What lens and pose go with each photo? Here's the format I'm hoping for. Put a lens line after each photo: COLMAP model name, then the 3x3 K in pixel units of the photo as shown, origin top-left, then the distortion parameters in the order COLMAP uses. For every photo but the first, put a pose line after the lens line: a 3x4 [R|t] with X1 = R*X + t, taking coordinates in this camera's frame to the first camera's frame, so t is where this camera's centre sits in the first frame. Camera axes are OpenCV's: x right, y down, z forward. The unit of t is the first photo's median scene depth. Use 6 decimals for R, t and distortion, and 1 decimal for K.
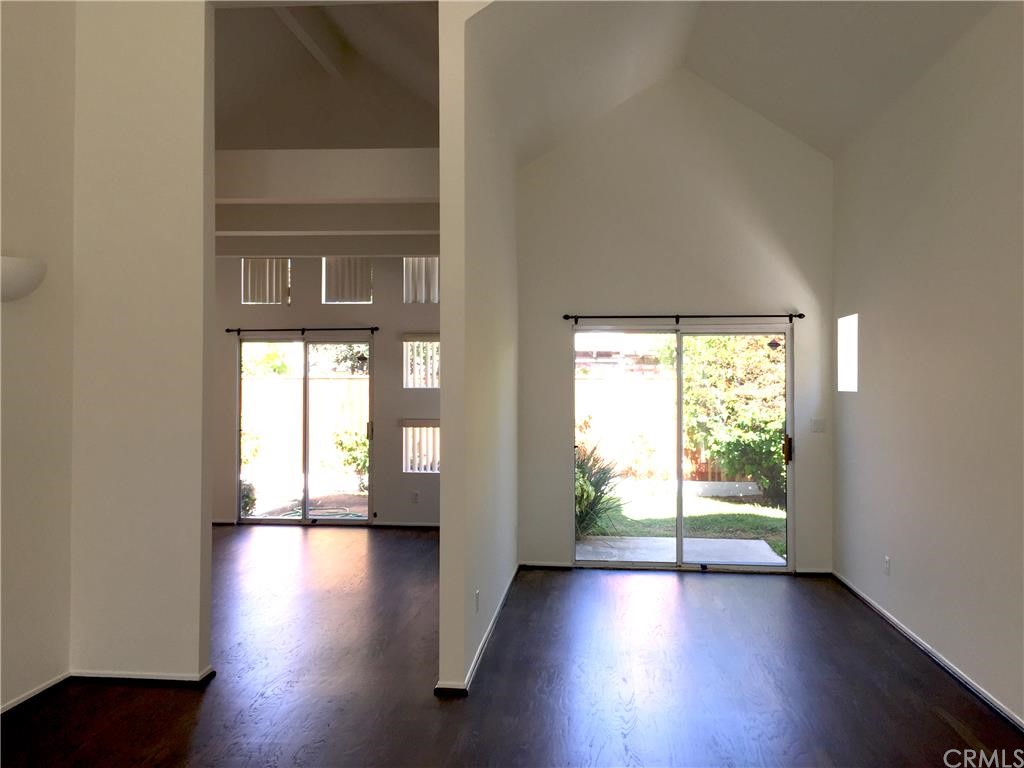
lens RADIAL K [[884.6, 0, 516.8], [0, 884.6, 378.4], [0, 0, 1]] dist [0.048593, -0.009278]
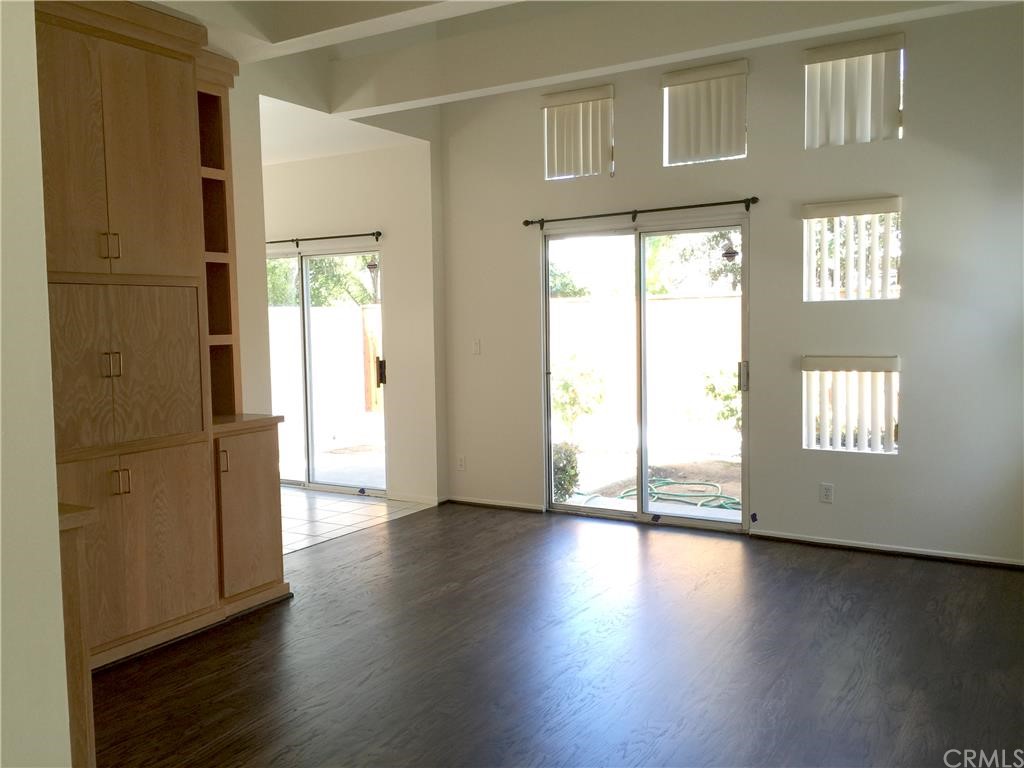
lens RADIAL K [[884.6, 0, 516.8], [0, 884.6, 378.4], [0, 0, 1]] dist [0.048593, -0.009278]
pose [[0.901861, 0.008714, -0.431938, -0.046047], [0.025115, 0.997048, 0.072552, 0.013576], [0.431295, -0.076280, 0.898981, 0.397732]]
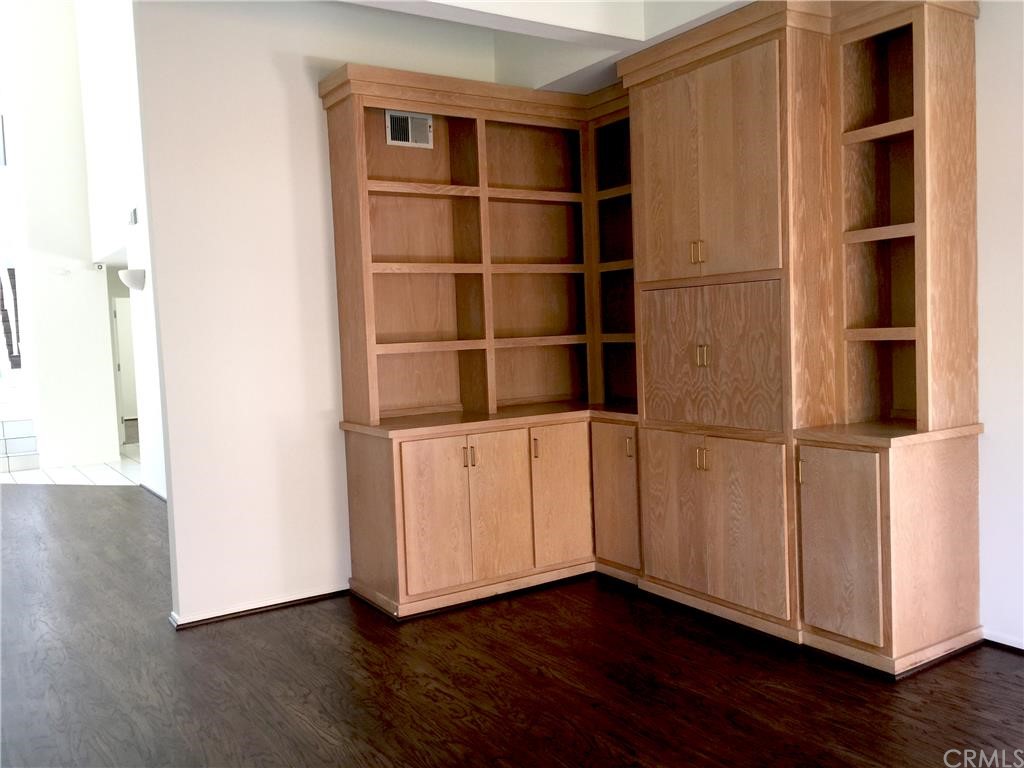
lens RADIAL K [[884.6, 0, 516.8], [0, 884.6, 378.4], [0, 0, 1]] dist [0.048593, -0.009278]
pose [[-0.784206, 0.062415, -0.617353, -0.028604], [0.039548, 0.997933, 0.050655, 0.016377], [0.619238, 0.015309, -0.785054, 0.914991]]
